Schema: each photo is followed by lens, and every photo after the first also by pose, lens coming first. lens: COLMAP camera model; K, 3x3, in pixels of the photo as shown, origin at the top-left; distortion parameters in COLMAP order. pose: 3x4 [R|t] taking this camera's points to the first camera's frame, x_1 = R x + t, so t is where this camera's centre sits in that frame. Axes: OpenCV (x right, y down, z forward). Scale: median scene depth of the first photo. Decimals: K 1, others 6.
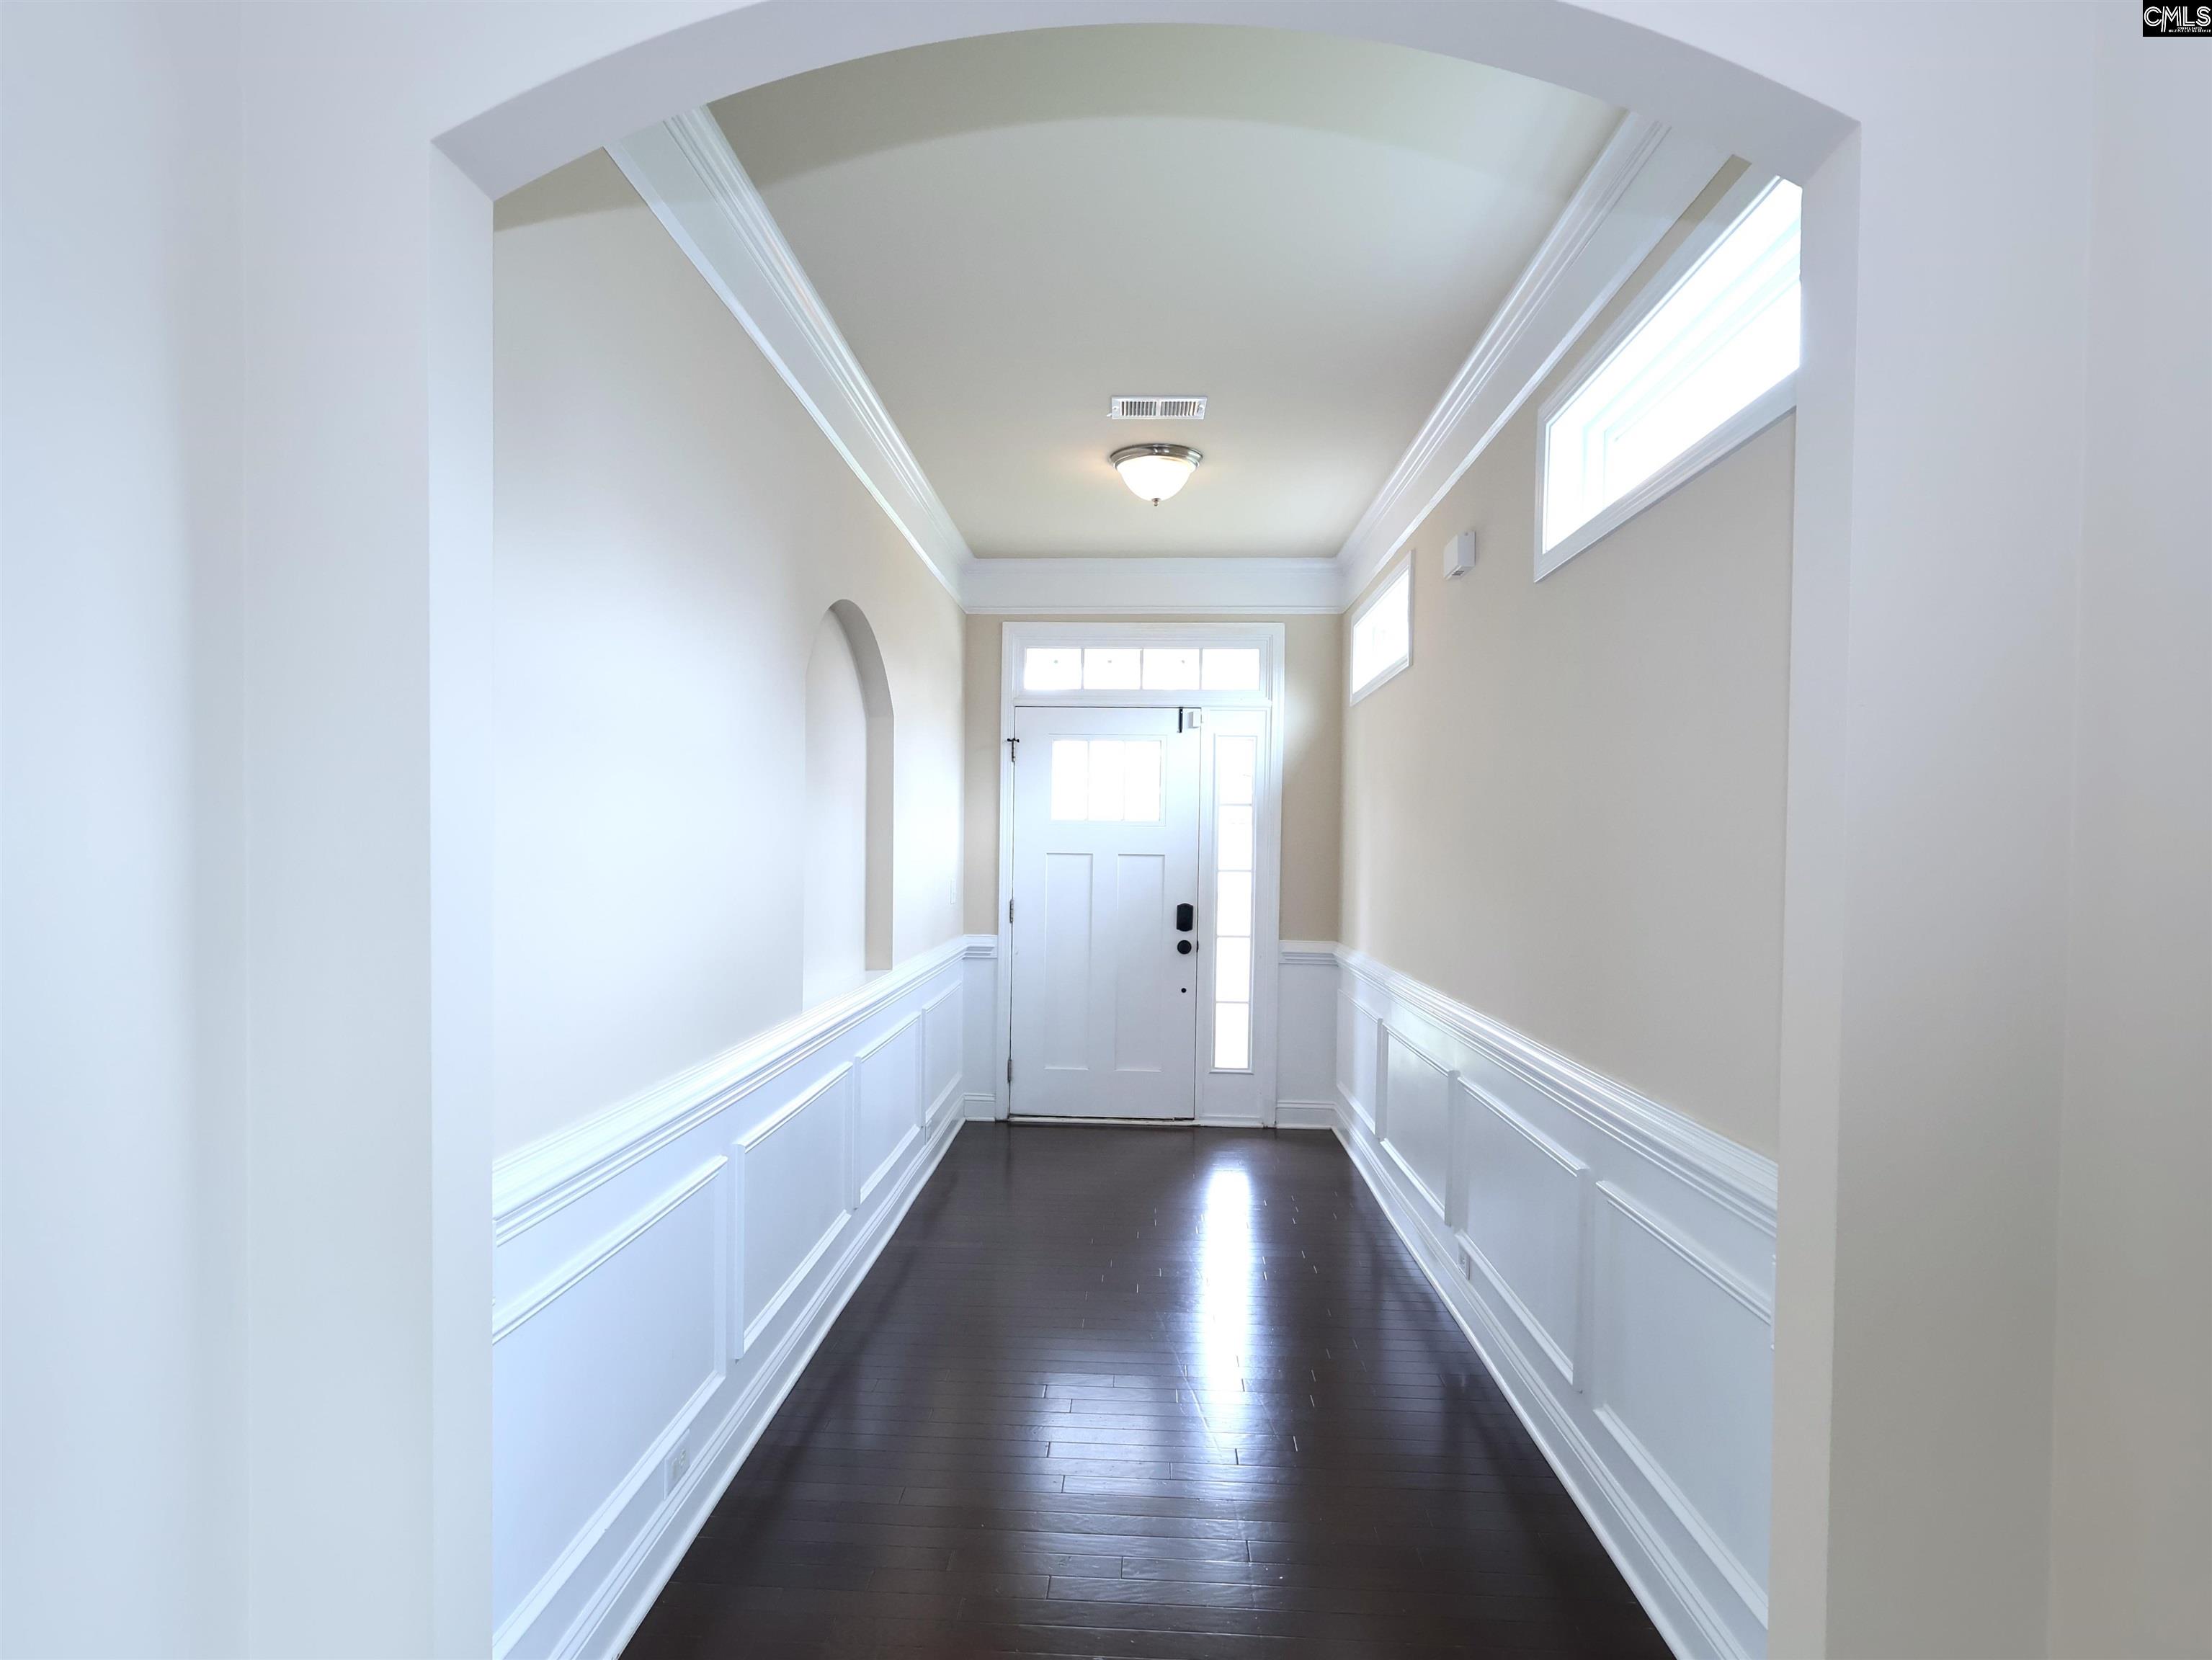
lens RADIAL K [[1263.5, 0, 1094.9], [0, 1263.5, 871.2], [0, 0, 1]] dist [-0.004497, -0.000453]
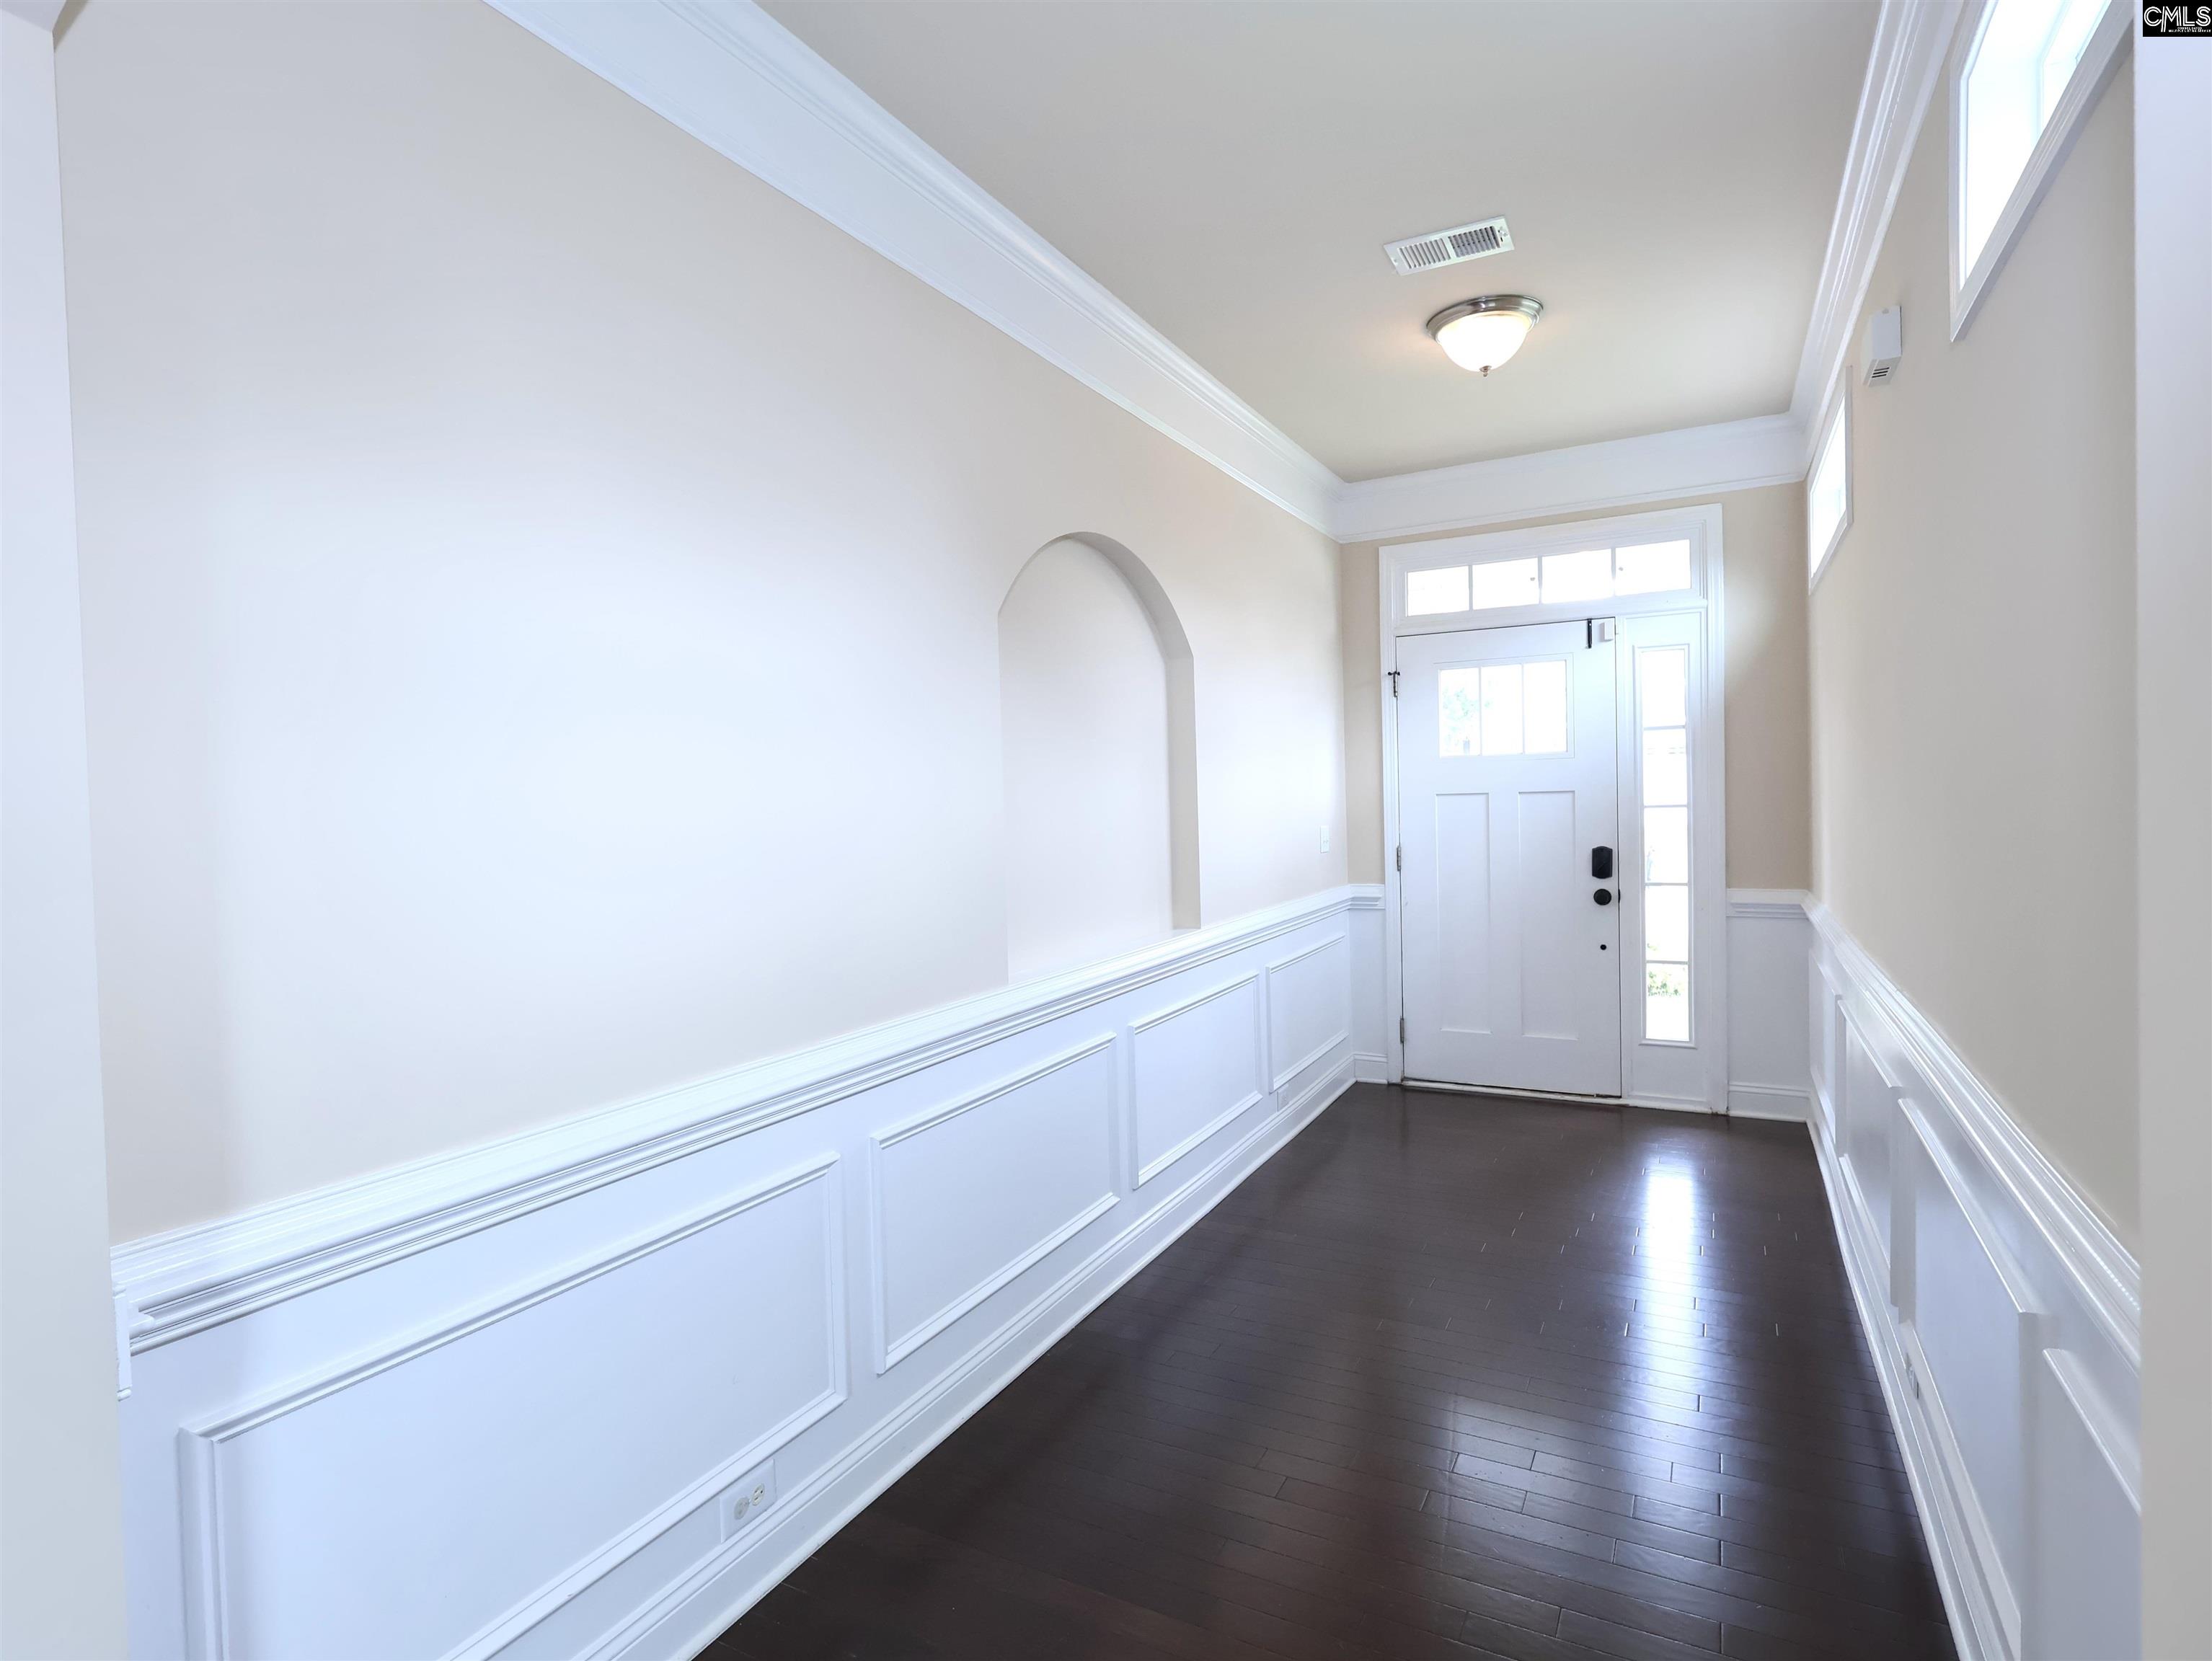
lens RADIAL K [[1153.1, 0, 1102.9], [0, 1153.1, 824.8], [0, 0, 1]] dist [-0.001172, 0.001357]
pose [[0.903631, -0.027992, -0.427396, 0.100590], [0.031608, 0.999499, 0.001365, -0.000970], [0.427144, -0.014742, 0.904064, 0.145103]]
